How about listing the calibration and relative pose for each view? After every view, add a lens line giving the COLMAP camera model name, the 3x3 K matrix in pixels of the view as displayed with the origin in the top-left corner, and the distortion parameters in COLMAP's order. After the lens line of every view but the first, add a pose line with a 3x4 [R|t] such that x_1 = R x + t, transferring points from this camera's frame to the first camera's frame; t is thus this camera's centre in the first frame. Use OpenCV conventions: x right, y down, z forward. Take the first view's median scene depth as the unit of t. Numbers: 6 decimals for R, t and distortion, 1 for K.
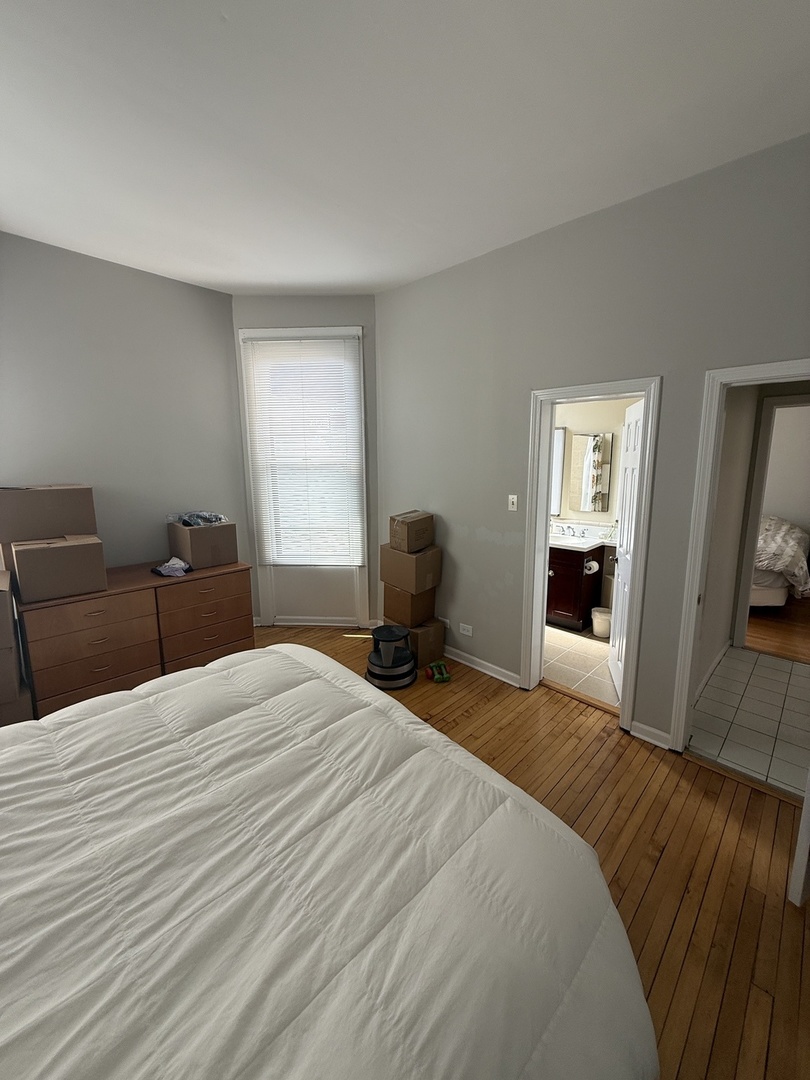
lens RADIAL K [[430.3, 0, 406.2], [0, 430.3, 537.2], [0, 0, 1]] dist [-0.002779, 0.000171]
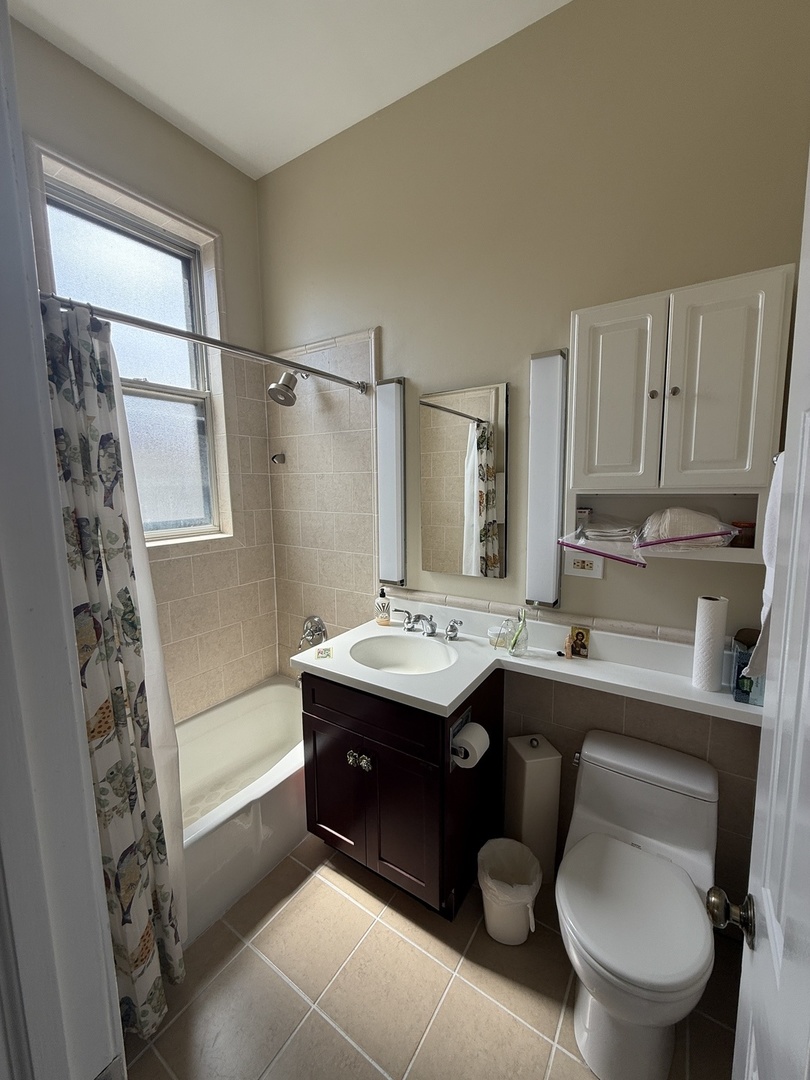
lens RADIAL K [[430.3, 0, 404.1], [0, 430.3, 536.0], [0, 0, 1]] dist [-0.002779, 0.000171]
pose [[0.980928, -0.027843, 0.192368, 0.360088], [0.037605, 0.998174, -0.047280, -0.101816], [-0.190700, 0.053613, 0.980183, 0.749313]]
